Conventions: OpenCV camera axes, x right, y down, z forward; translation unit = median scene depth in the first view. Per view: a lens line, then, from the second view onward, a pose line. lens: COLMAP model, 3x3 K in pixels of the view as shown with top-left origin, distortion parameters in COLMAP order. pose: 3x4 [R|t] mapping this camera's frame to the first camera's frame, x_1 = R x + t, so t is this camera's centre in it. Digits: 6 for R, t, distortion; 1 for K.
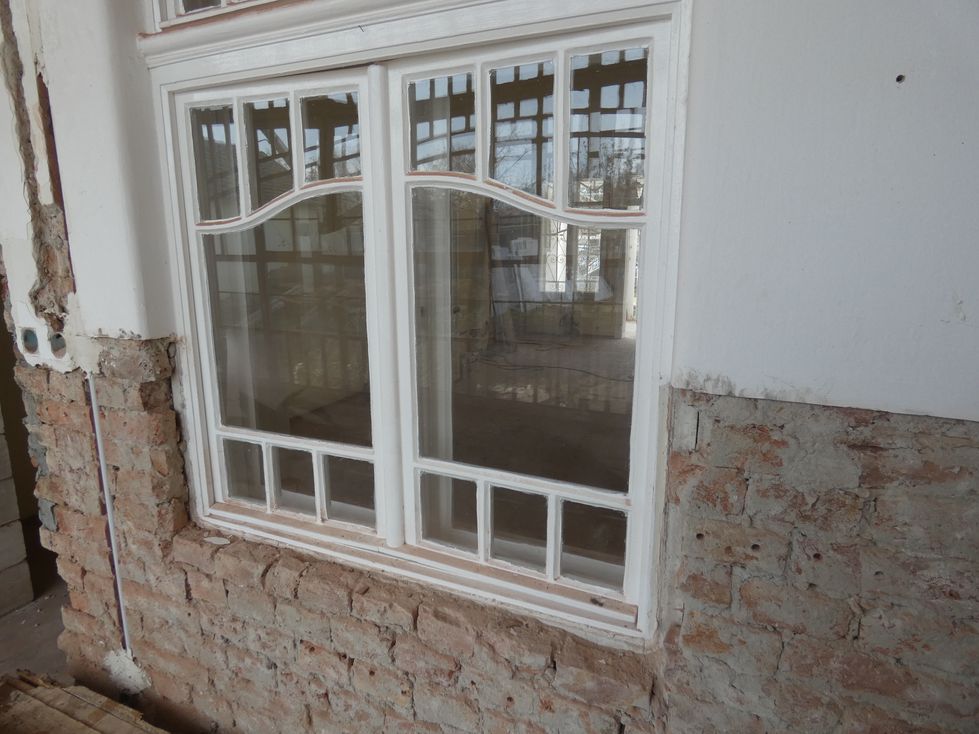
lens RADIAL K [[589.6, 0, 489.7], [0, 589.6, 362.9], [0, 0, 1]] dist [0.000106, -0.001568]
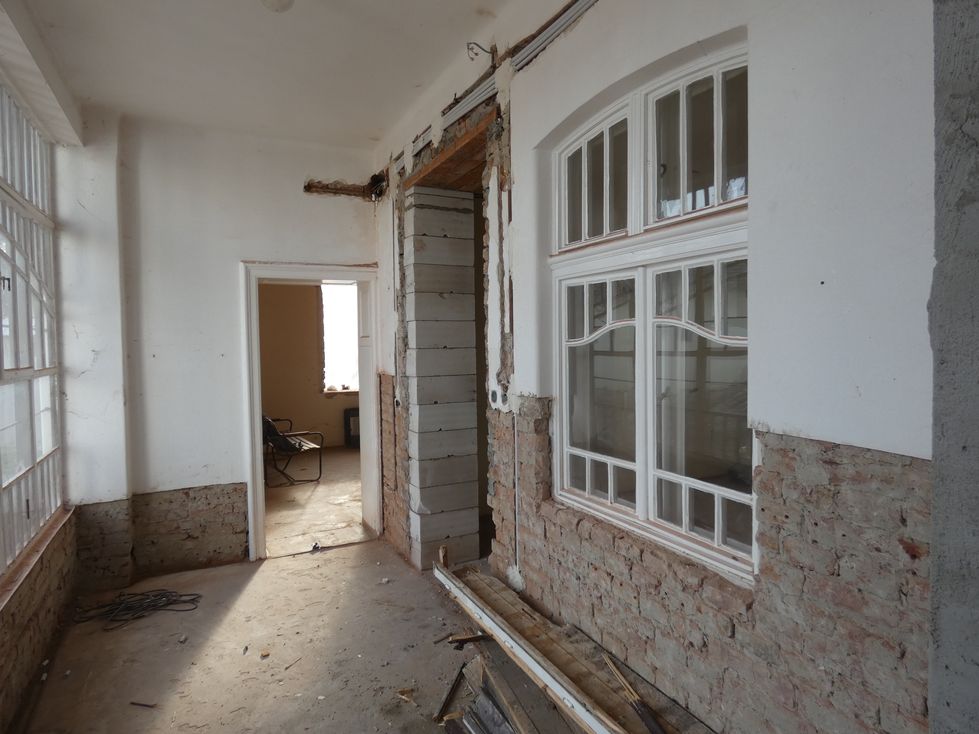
lens RADIAL K [[589.6, 0, 489.7], [0, 589.6, 362.9], [0, 0, 1]] dist [0.000106, -0.001568]
pose [[0.779241, 0.013721, -0.626574, 0.587247], [-0.110238, 0.987174, -0.115481, 0.101058], [0.616953, 0.159059, 0.770759, -0.727562]]
